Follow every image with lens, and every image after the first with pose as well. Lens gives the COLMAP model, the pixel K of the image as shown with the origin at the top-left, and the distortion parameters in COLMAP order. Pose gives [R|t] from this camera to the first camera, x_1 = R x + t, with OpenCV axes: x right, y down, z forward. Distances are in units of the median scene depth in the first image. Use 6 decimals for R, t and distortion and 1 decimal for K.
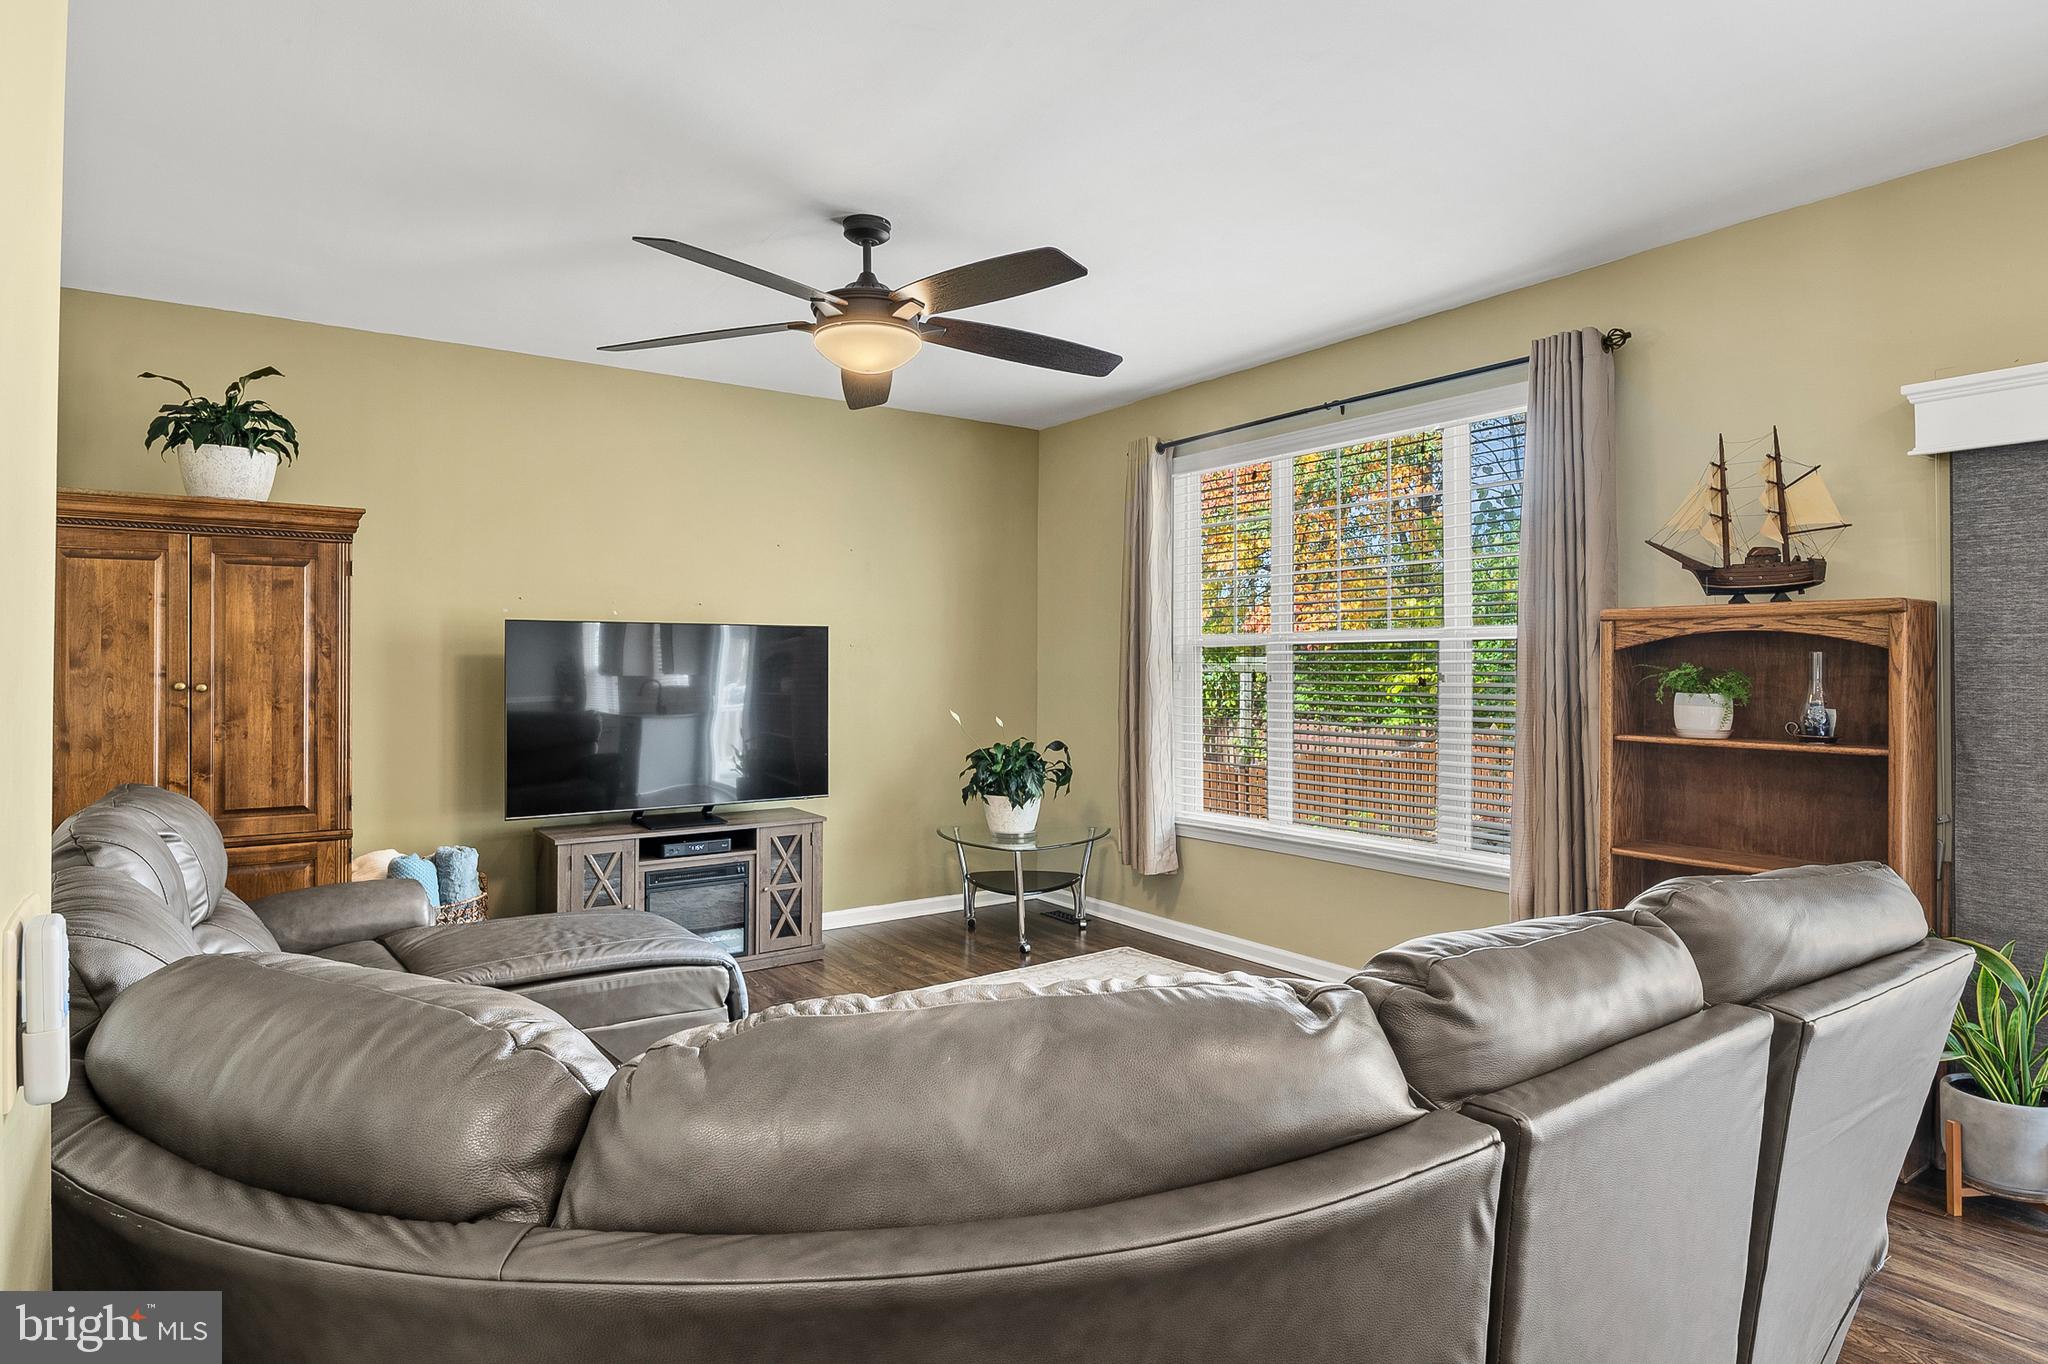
lens RADIAL K [[1122.4, 0, 1024.9], [0, 1122.4, 662.2], [0, 0, 1]] dist [0.000958, -0.005499]
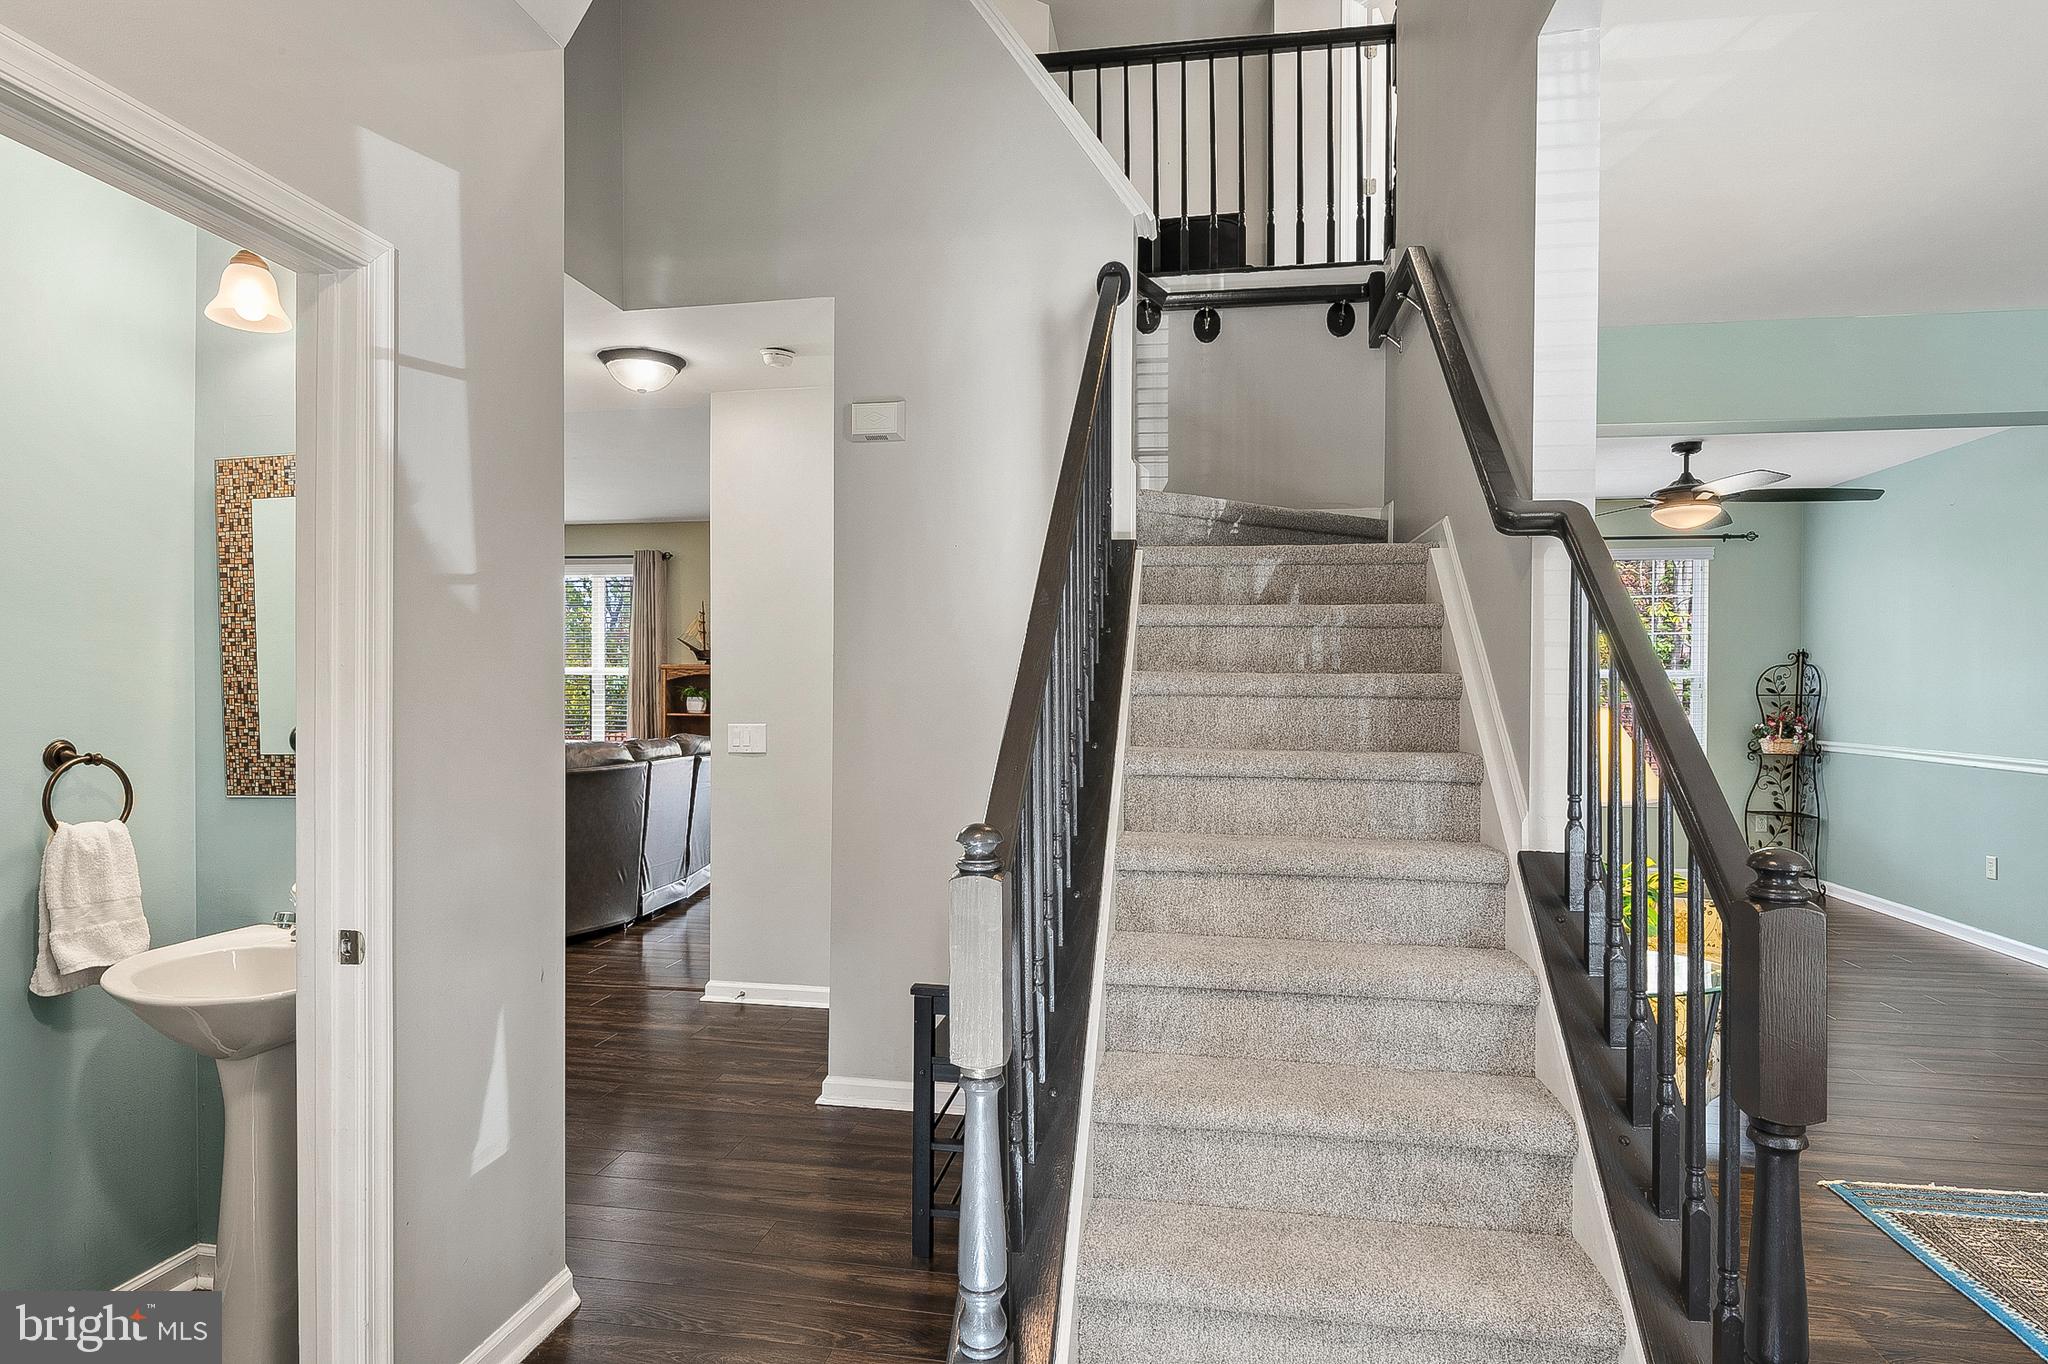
lens RADIAL K [[1122.4, 0, 1019.1], [0, 1122.4, 693.7], [0, 0, 1]] dist [0.000958, -0.005499]
pose [[0.706172, -0.001711, 0.708038, -0.631435], [-0.004414, 0.999967, 0.006819, -0.001822], [-0.708027, -0.007941, 0.706141, -1.210276]]
